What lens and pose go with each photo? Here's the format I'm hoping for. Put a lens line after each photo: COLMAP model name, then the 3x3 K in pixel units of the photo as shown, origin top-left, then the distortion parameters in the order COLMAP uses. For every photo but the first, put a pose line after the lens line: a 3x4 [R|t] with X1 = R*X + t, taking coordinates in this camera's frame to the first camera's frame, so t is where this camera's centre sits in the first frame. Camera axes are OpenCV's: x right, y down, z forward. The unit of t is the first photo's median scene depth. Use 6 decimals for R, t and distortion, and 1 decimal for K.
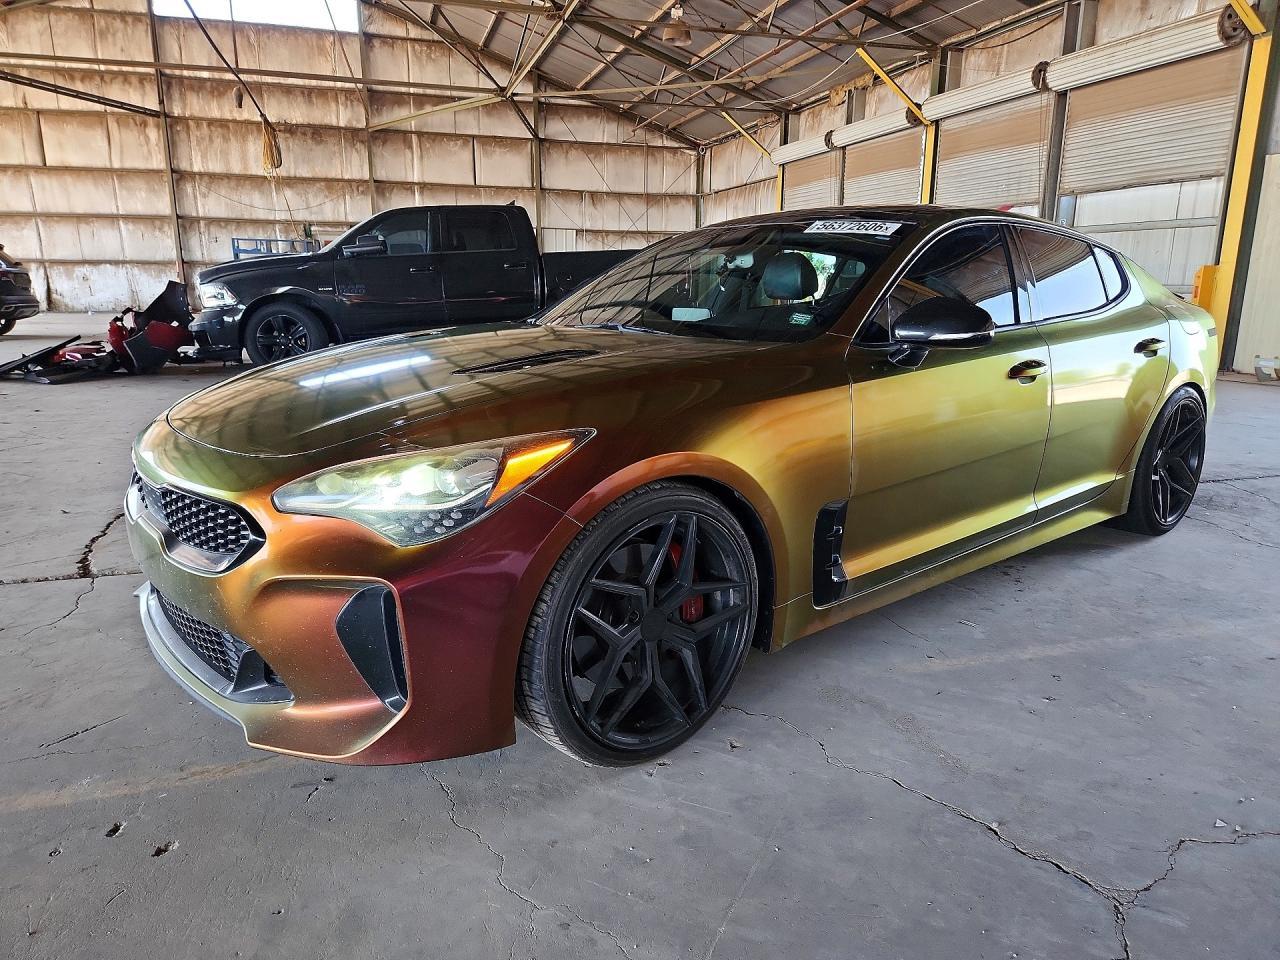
lens RADIAL K [[852.3, 0, 646.6], [0, 852.3, 487.7], [0, 0, 1]] dist [0.036306, -0.020637]
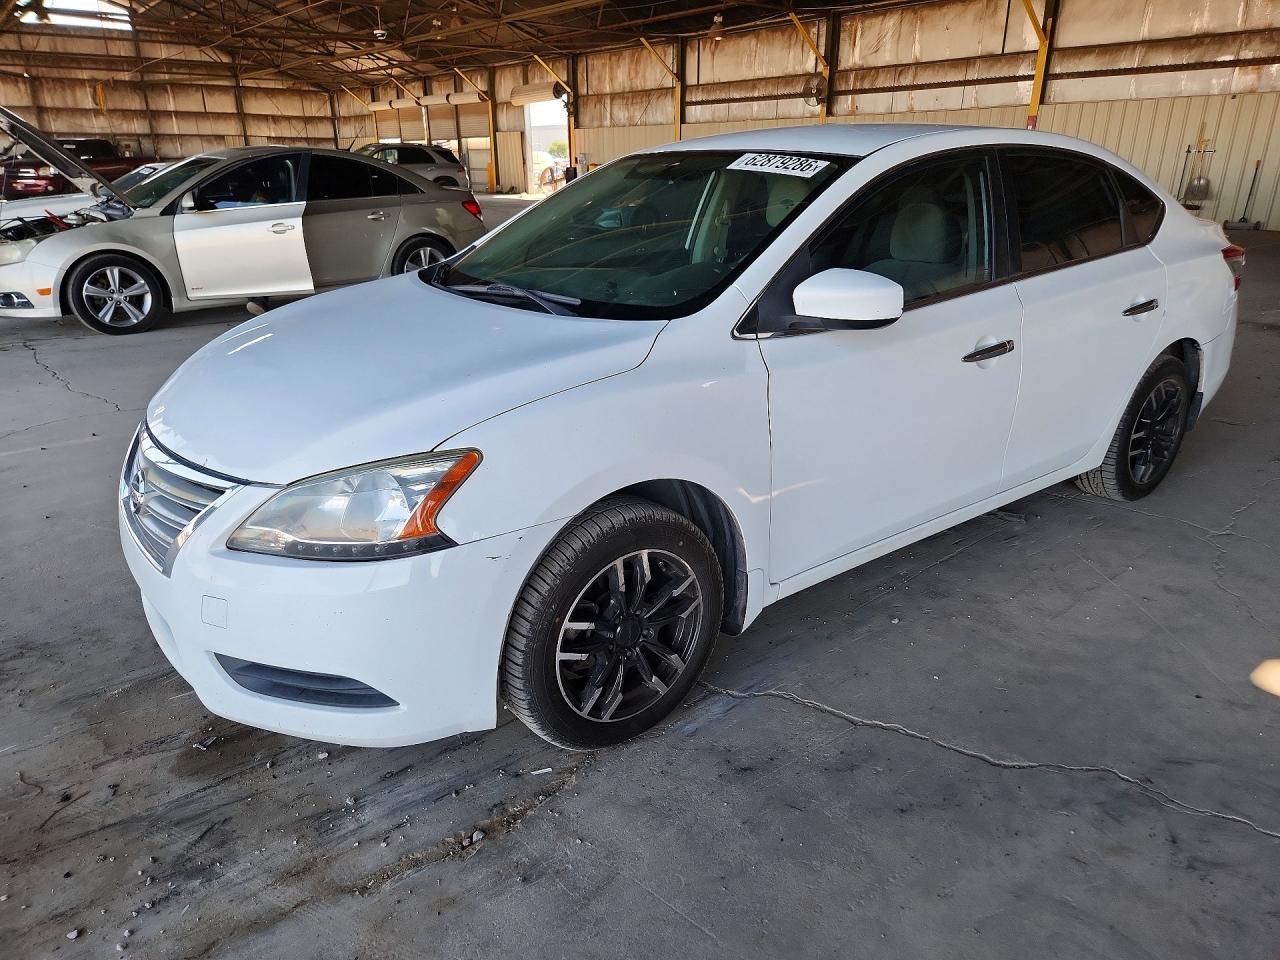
lens RADIAL K [[852.3, 0, 640.5], [0, 852.3, 489.6], [0, 0, 1]] dist [0.036306, -0.020637]
pose [[0.926347, -0.142268, 0.348770, -0.102136], [0.096989, 0.984798, 0.144105, 0.290225], [-0.363970, -0.099664, 0.926063, -1.225297]]
